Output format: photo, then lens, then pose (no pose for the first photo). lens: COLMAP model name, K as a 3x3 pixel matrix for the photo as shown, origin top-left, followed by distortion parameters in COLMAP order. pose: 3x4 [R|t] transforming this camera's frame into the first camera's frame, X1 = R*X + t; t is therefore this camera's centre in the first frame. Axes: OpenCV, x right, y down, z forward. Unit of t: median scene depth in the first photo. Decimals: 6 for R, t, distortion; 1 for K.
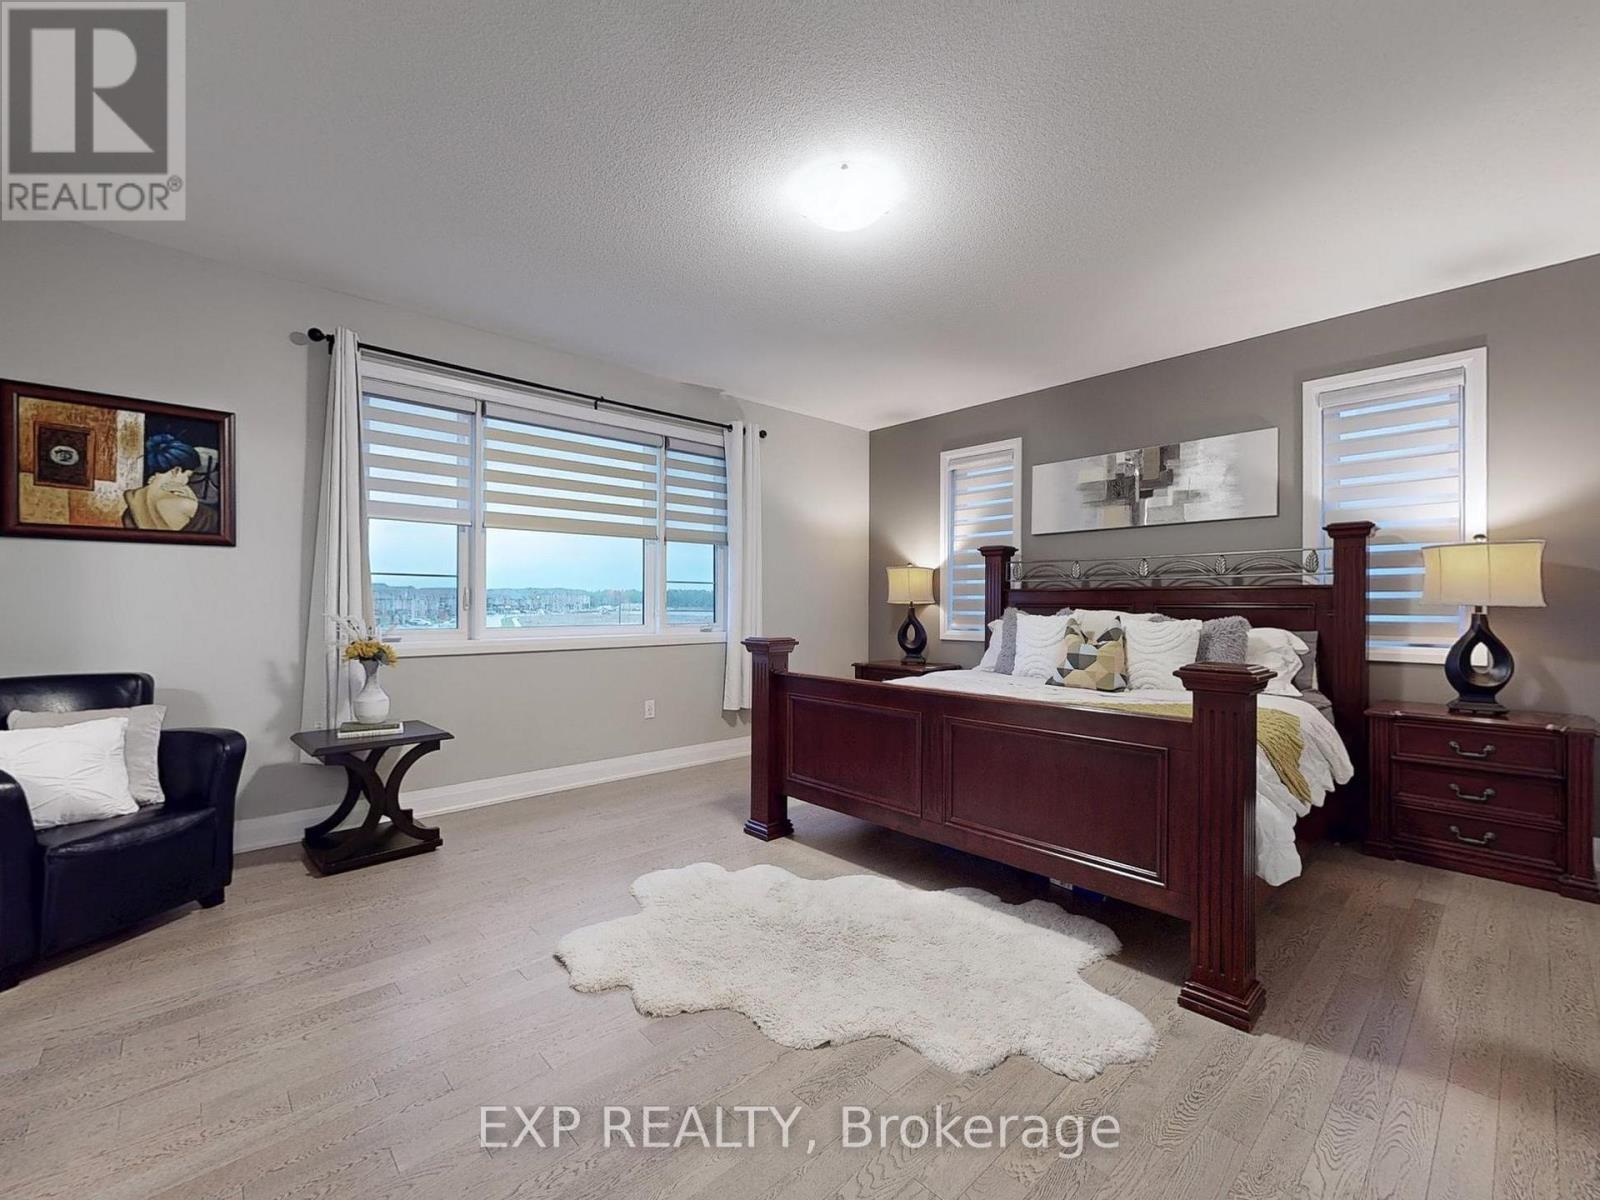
lens RADIAL K [[689.0, 0, 816.3], [0, 689.0, 595.1], [0, 0, 1]] dist [-0.002974, -0.000557]
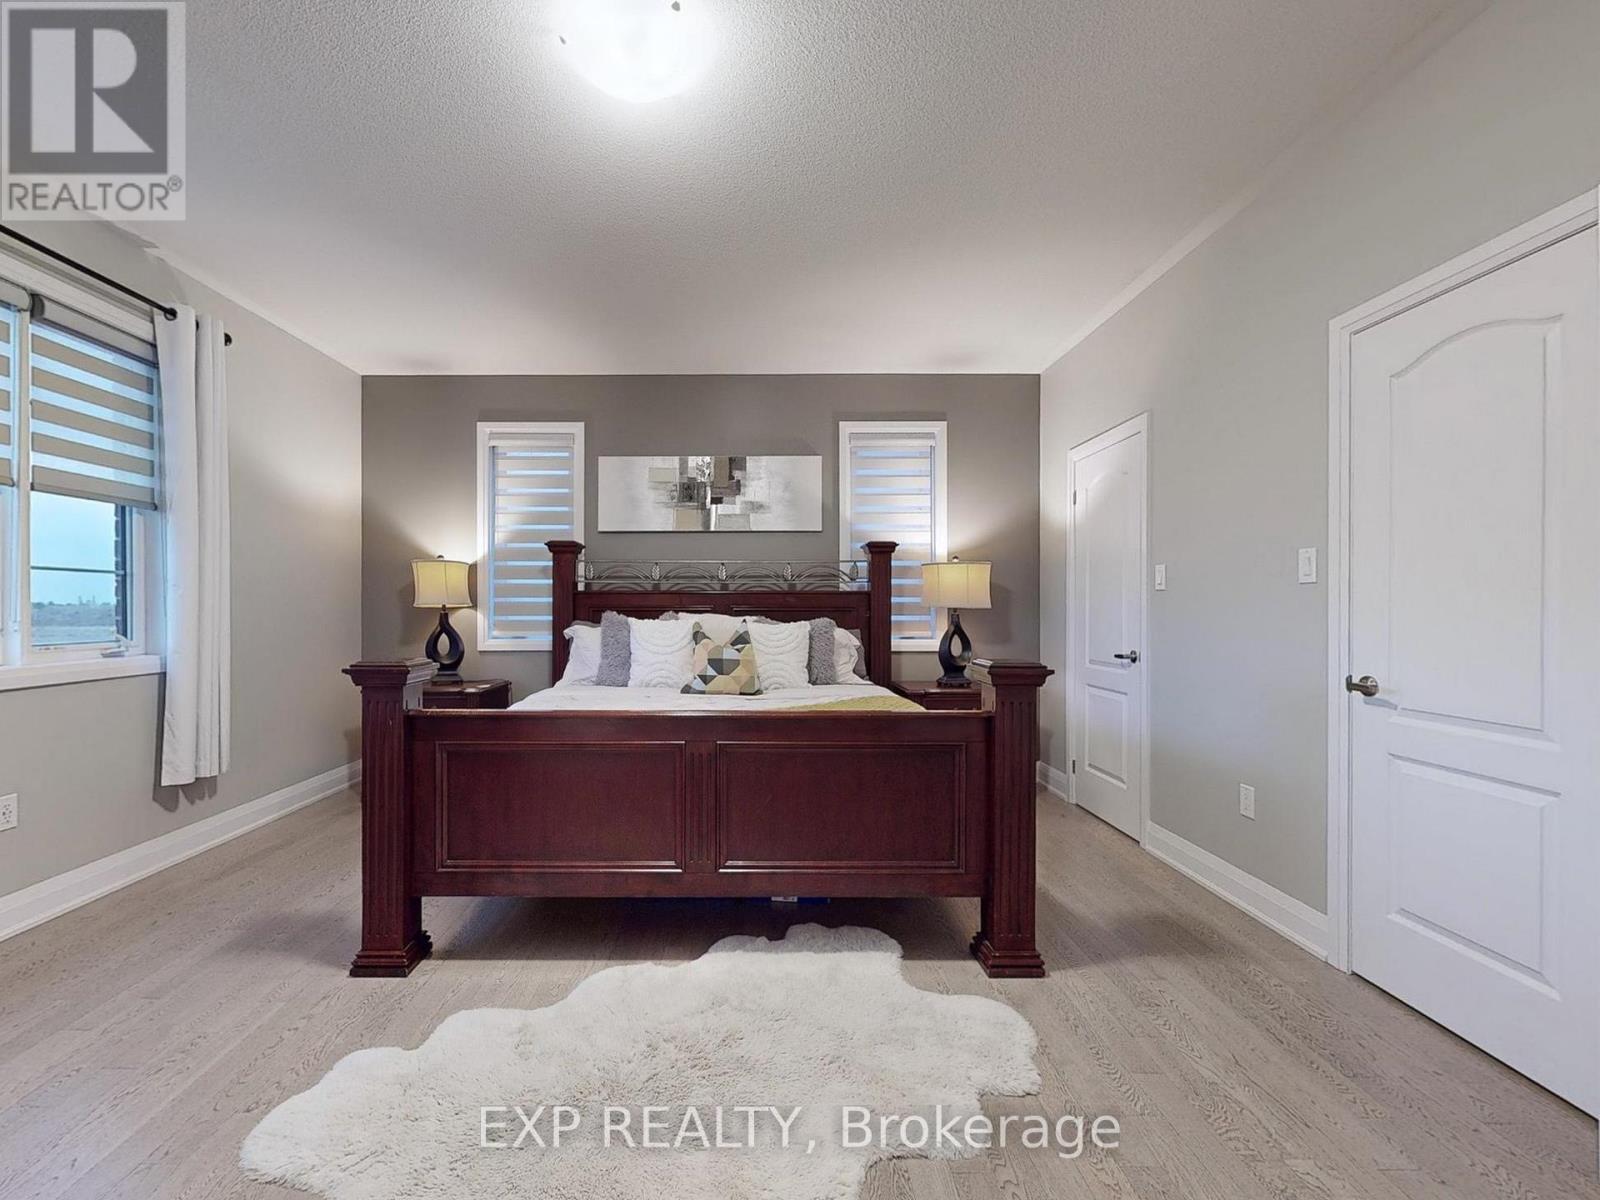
lens RADIAL K [[689.0, 0, 798.3], [0, 689.0, 613.3], [0, 0, 1]] dist [-0.002974, -0.000557]
pose [[0.687980, -0.009270, 0.725670, -0.214022], [-0.007654, 0.999770, 0.020028, 0.000664], [-0.725689, -0.019333, 0.687751, 0.222374]]
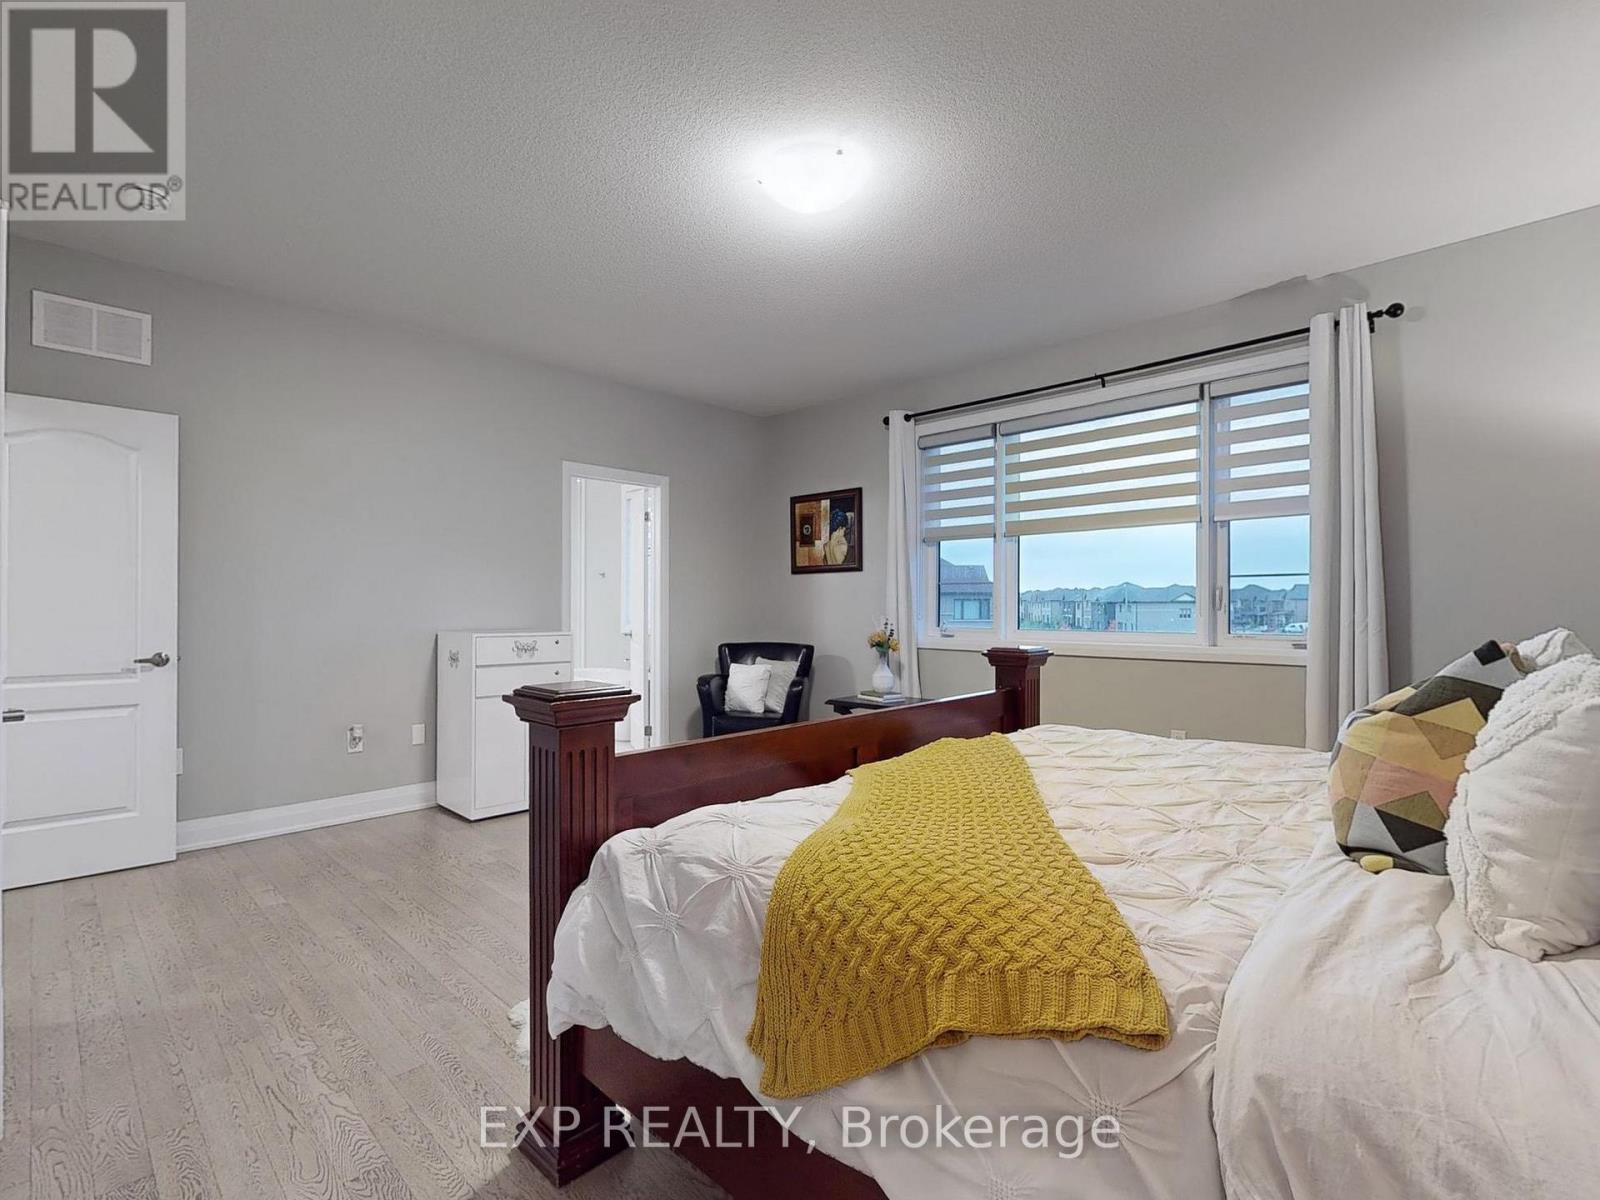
lens RADIAL K [[801.9, 0, 798.1], [0, 801.9, 602.6], [0, 0, 1]] dist [-0.017159, -0.000424]
pose [[-0.000091, -0.011015, -0.999939, 0.704676], [0.008749, 0.999901, -0.011016, 0.014341], [0.999962, -0.008750, 0.000006, 0.606989]]
